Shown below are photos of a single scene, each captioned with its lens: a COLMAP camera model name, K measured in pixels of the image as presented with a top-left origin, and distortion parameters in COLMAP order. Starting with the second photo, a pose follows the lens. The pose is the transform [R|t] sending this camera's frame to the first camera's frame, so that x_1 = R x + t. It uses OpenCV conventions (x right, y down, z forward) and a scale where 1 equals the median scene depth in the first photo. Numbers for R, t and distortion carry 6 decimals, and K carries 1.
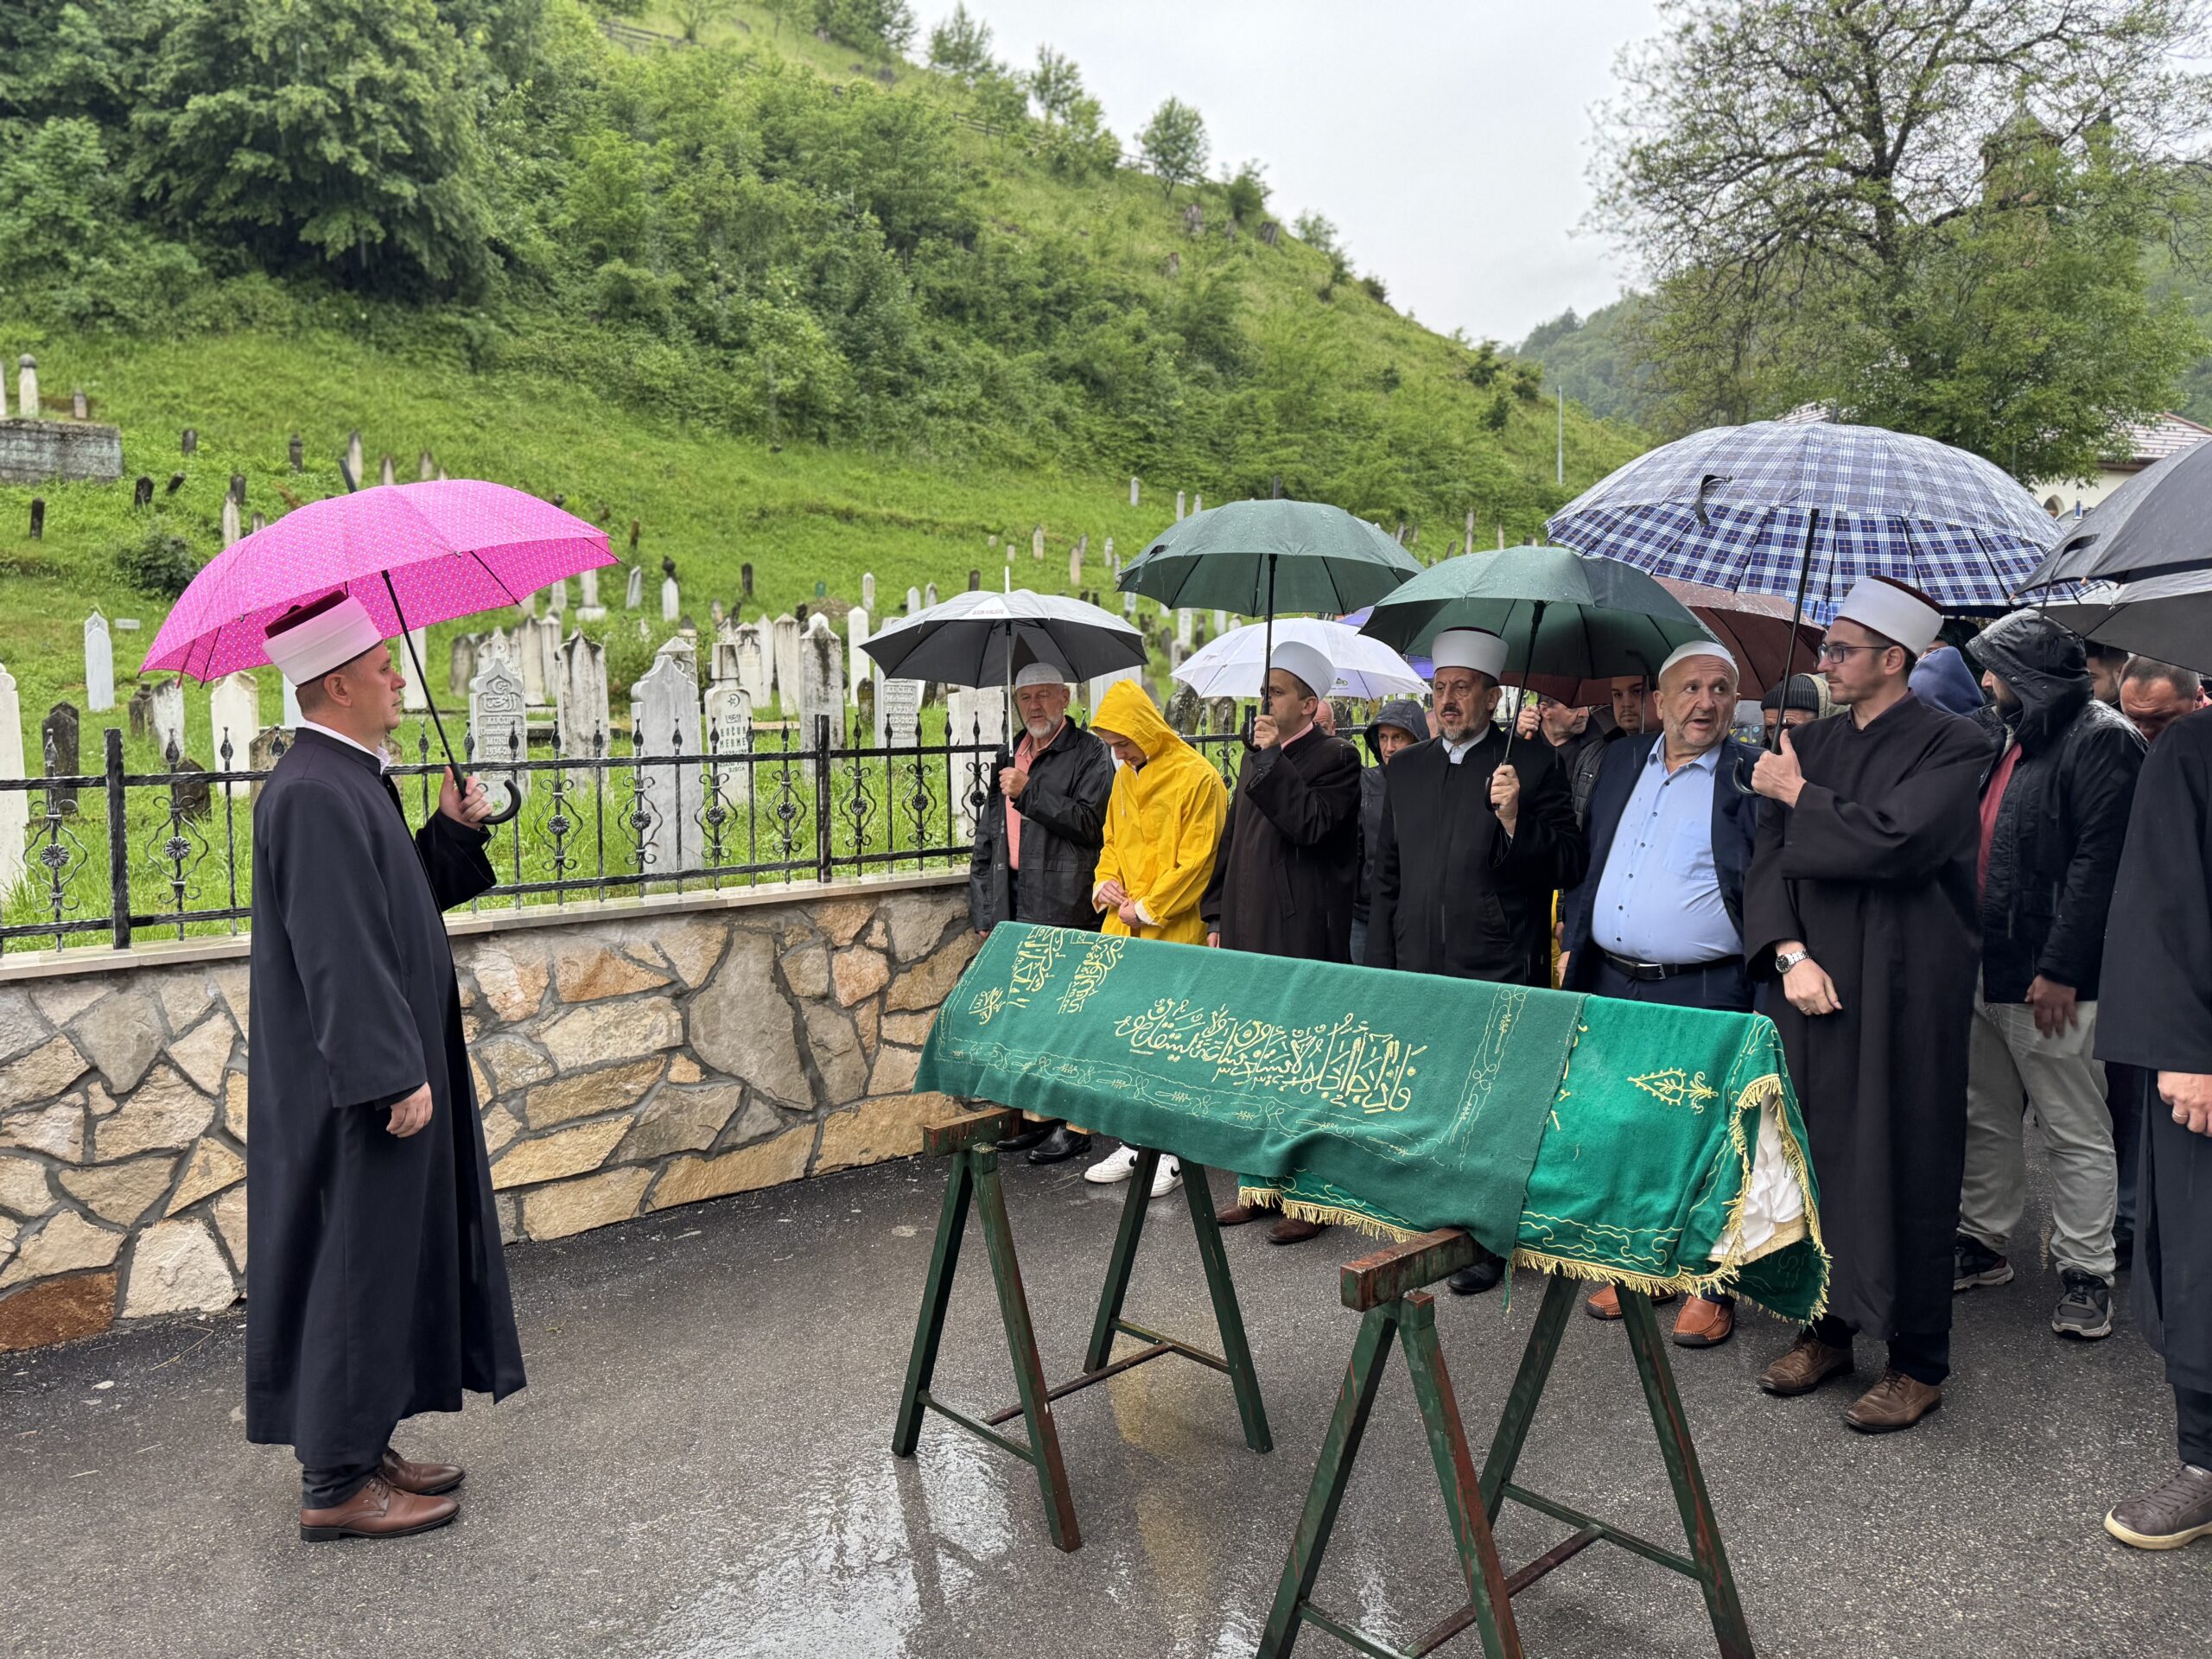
lens RADIAL K [[1565.6, 0, 1115.6], [0, 1565.6, 834.5], [0, 0, 1]] dist [0.032176, -0.037881]
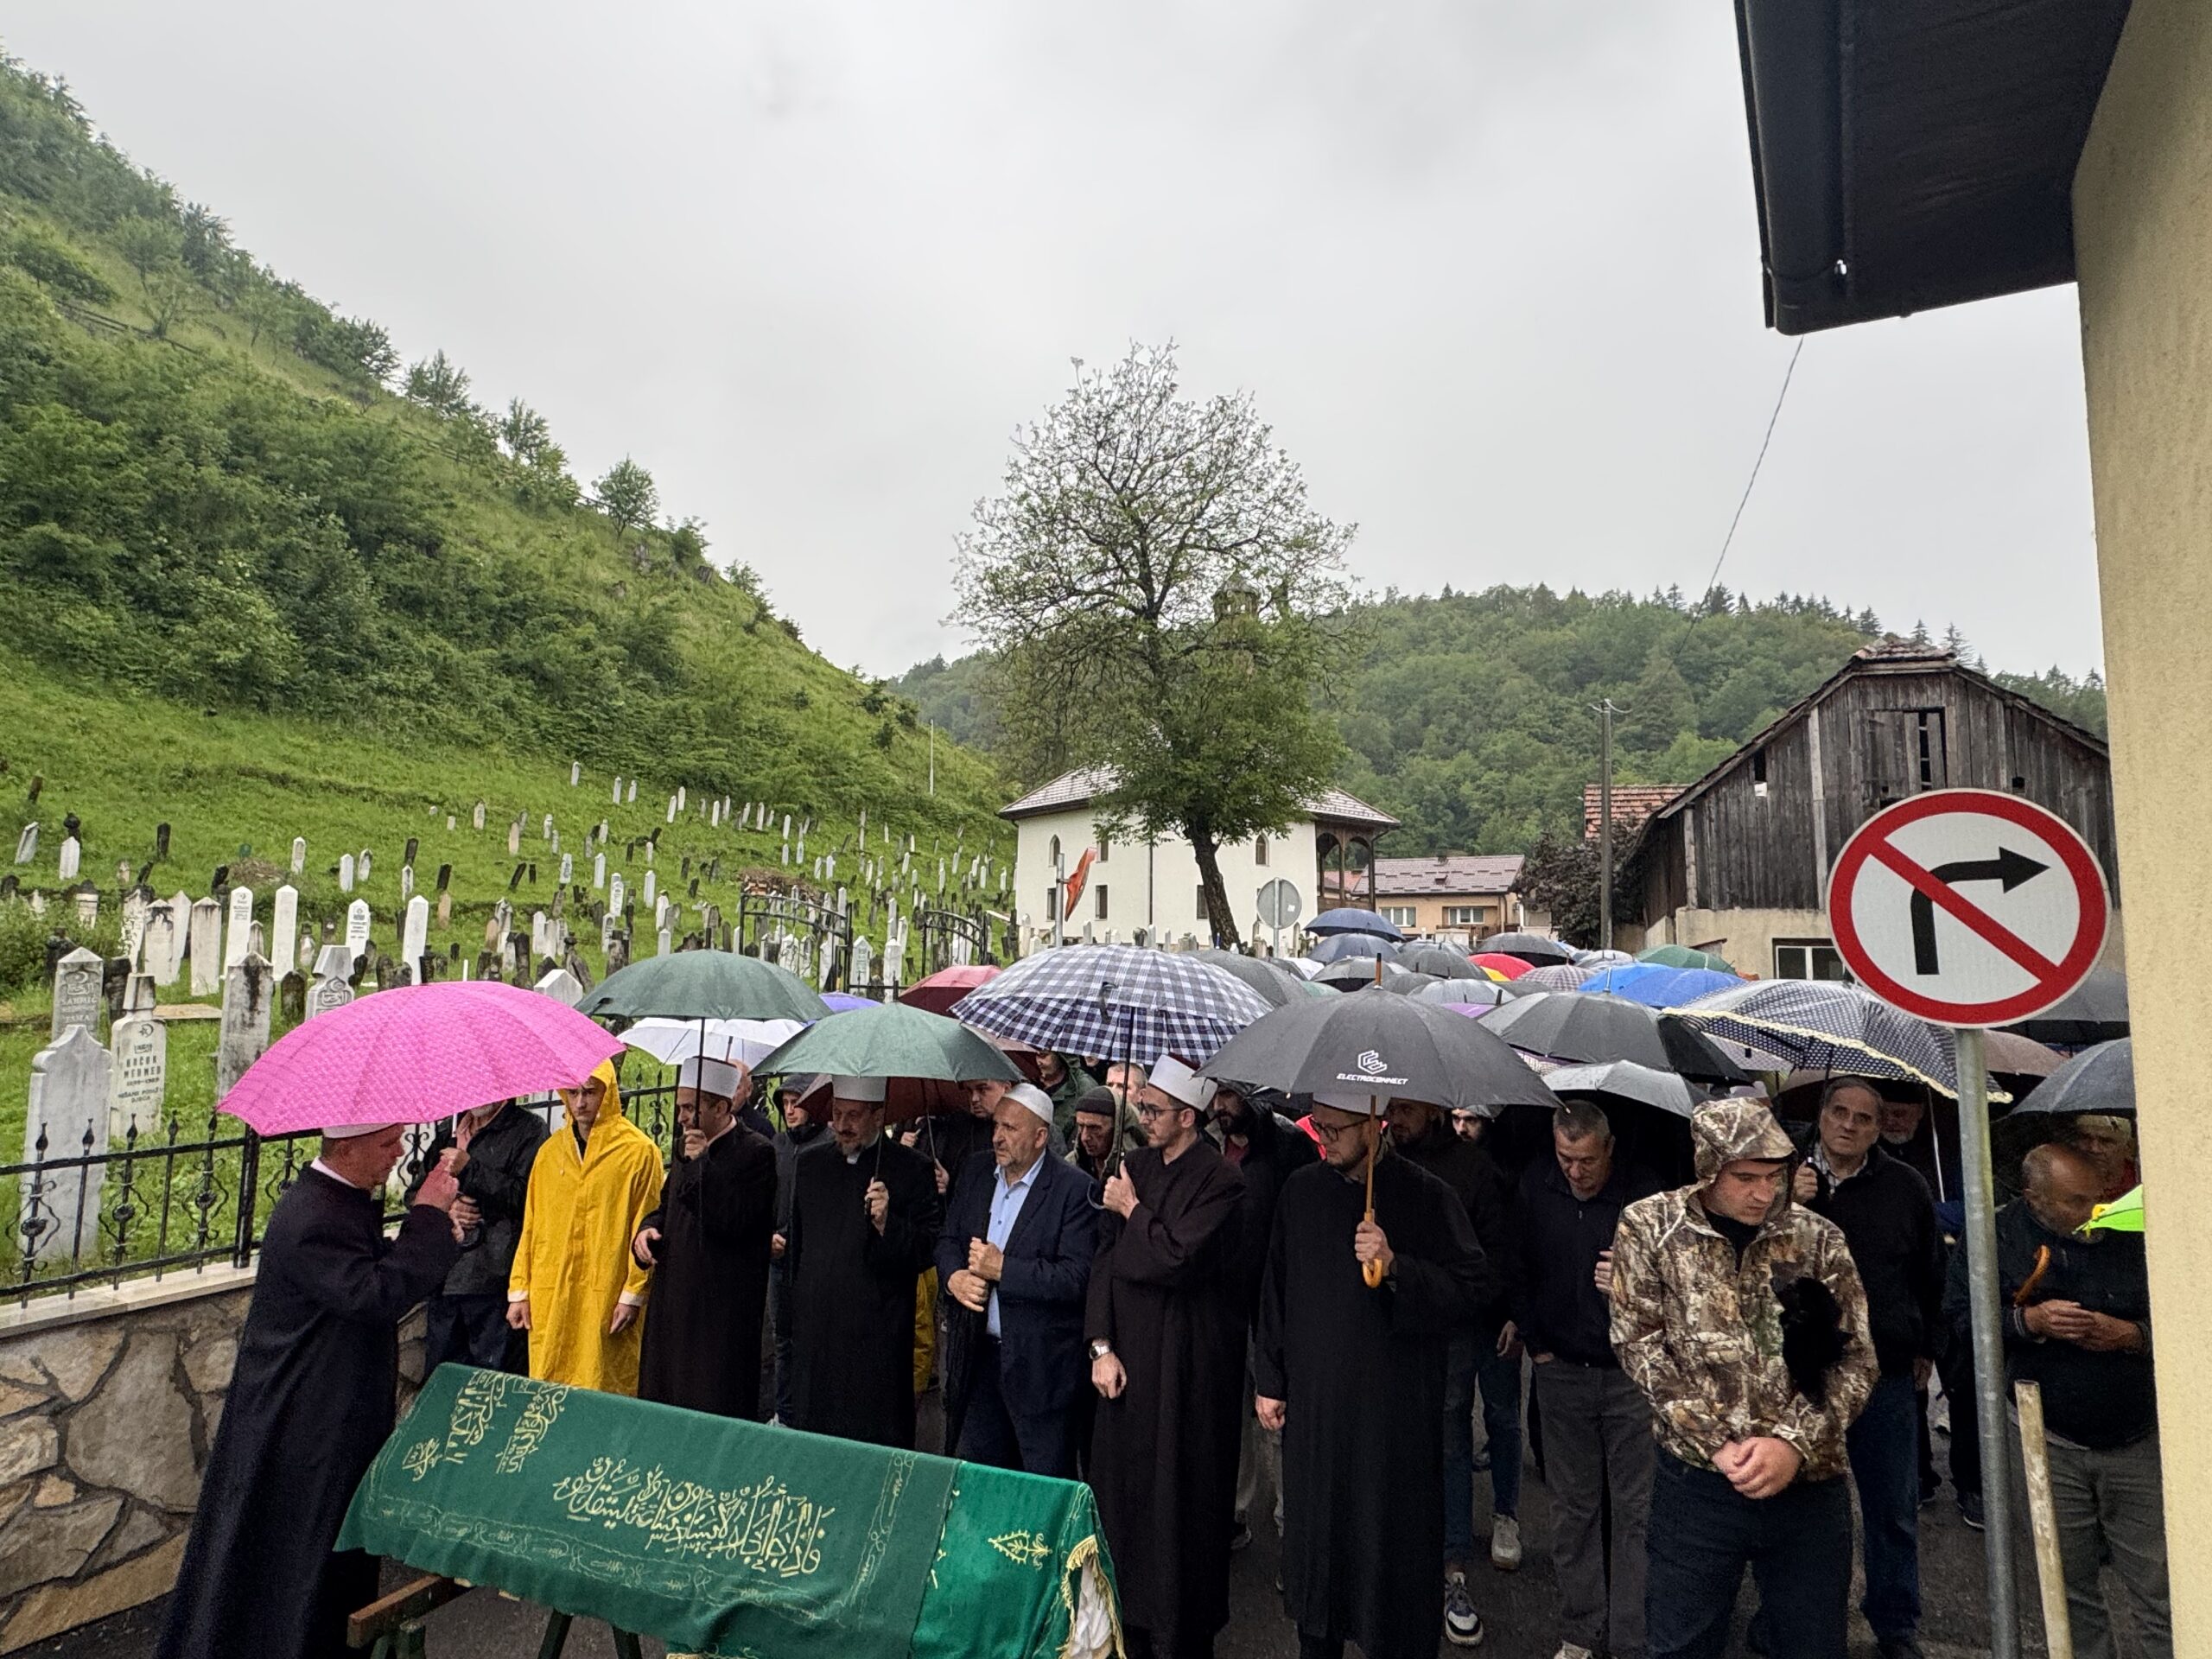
lens RADIAL K [[1285.5, 0, 1104.1], [0, 1285.5, 829.0], [0, 0, 1]] dist [-0.000294, -0.001314]
pose [[0.916741, 0.062278, 0.394597, -0.020826], [0.008799, 0.984386, -0.175804, -0.115875], [-0.399385, 0.164639, 0.901879, -0.042971]]
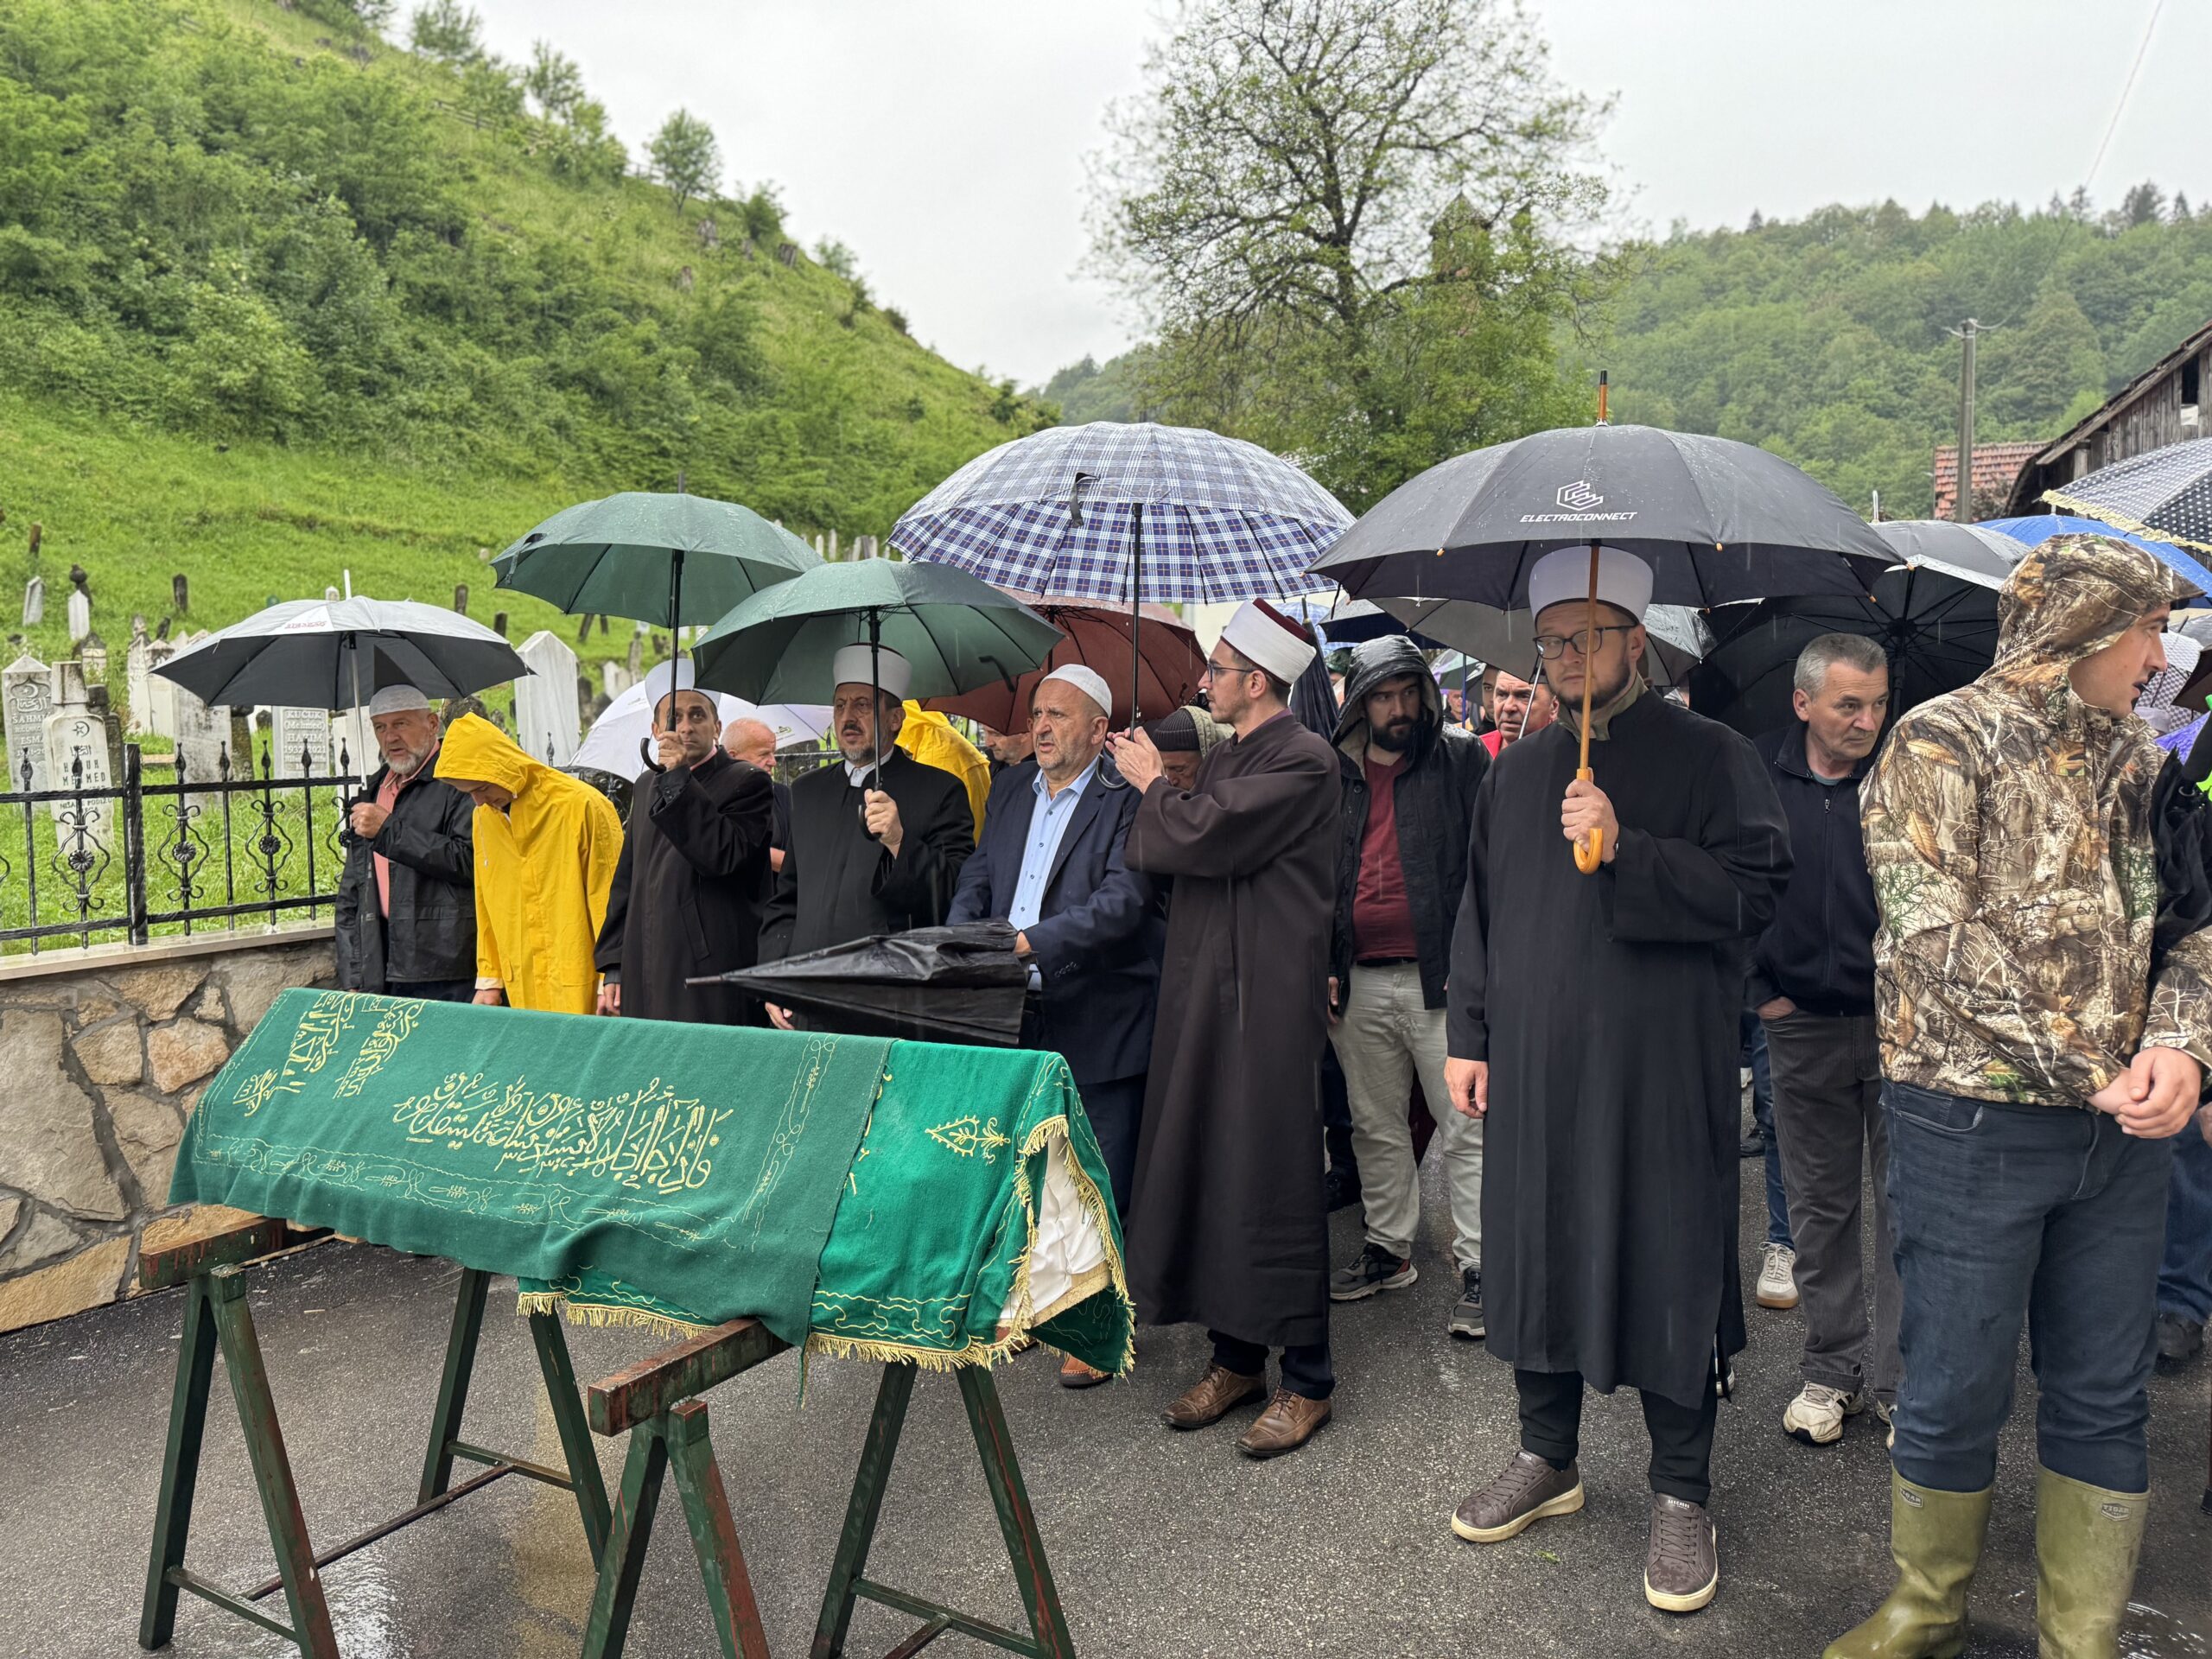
lens RADIAL K [[1565.6, 0, 1115.3], [0, 1565.6, 826.1], [0, 0, 1]] dist [0.032176, -0.037881]
pose [[0.958441, -0.025695, 0.284131, 0.087389], [0.032011, 0.999332, -0.017608, -0.001188], [-0.283489, 0.025971, 0.958624, 0.051191]]
